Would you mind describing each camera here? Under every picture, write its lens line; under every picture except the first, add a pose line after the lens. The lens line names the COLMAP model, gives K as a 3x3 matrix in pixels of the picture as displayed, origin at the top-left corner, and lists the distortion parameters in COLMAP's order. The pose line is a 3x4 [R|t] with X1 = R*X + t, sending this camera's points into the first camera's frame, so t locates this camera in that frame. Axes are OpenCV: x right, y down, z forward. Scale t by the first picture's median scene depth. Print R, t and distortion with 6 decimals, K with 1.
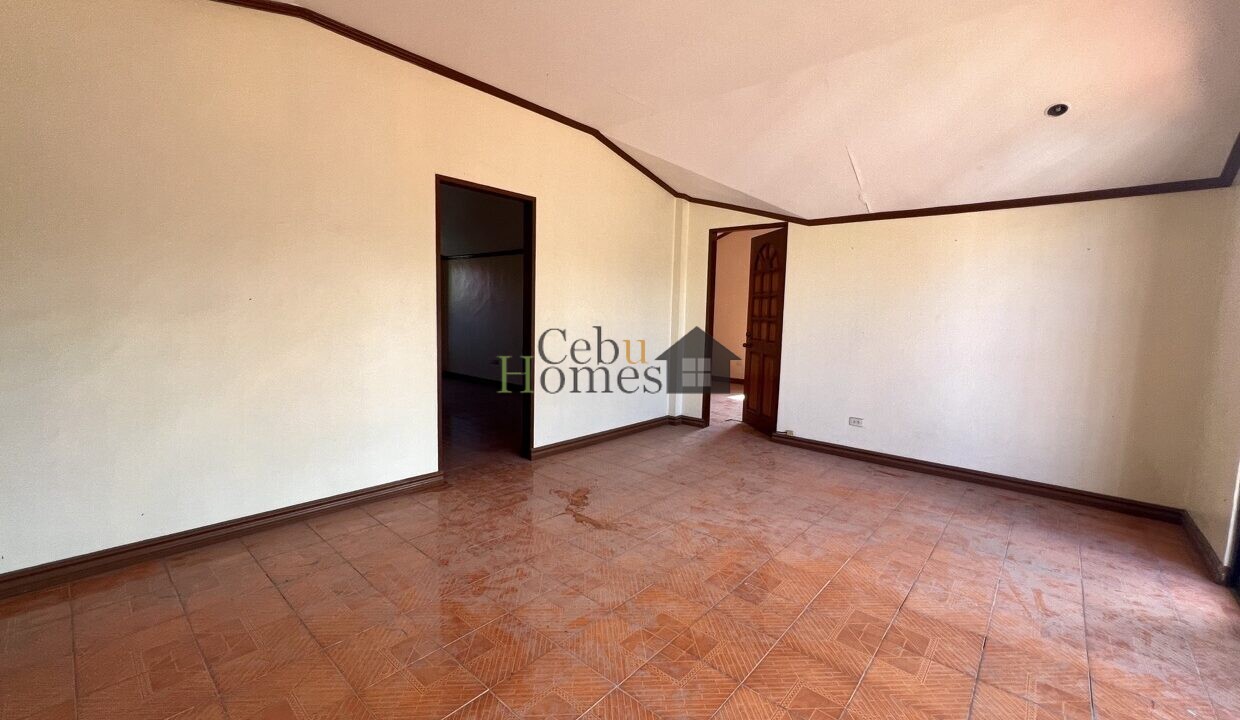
lens RADIAL K [[494.6, 0, 615.9], [0, 494.6, 360.1], [0, 0, 1]] dist [0.000736, 0.000082]
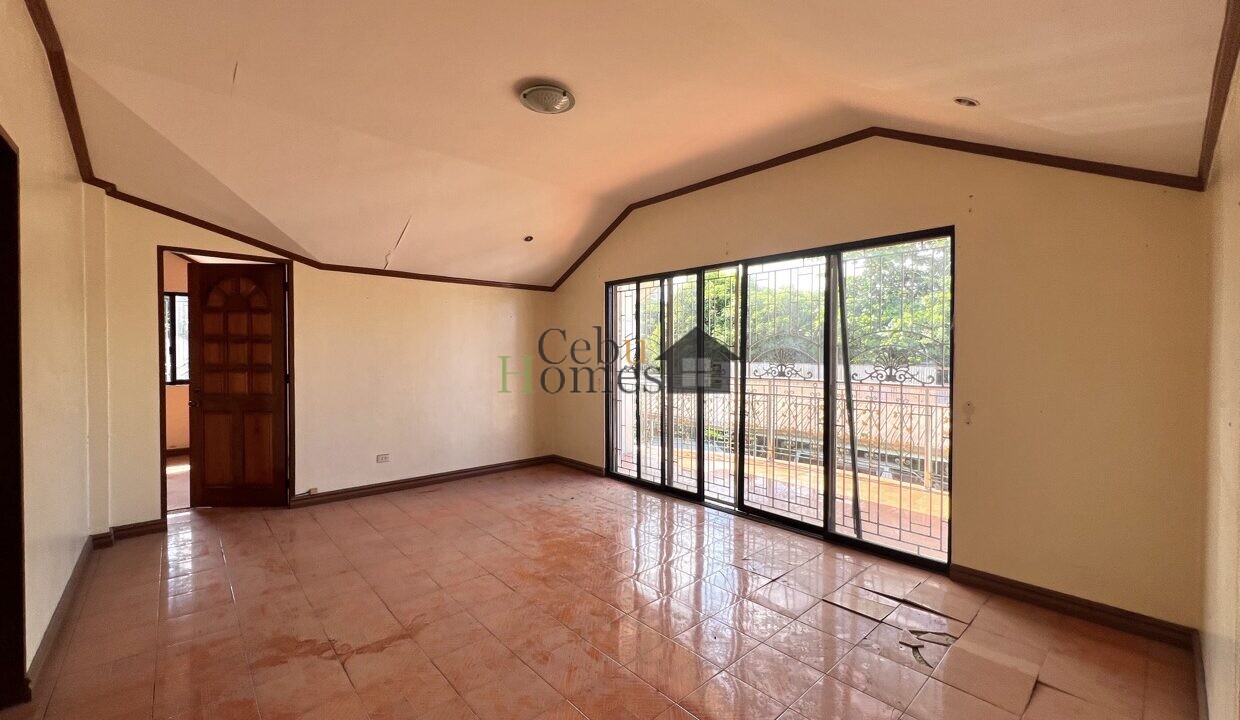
lens RADIAL K [[494.6, 0, 615.9], [0, 494.6, 360.1], [0, 0, 1]] dist [0.000736, 0.000082]
pose [[0.109270, -0.037155, 0.993317, -0.708792], [0.096706, 0.994958, 0.026578, -0.092420], [-0.989297, 0.093156, 0.112312, 0.474991]]
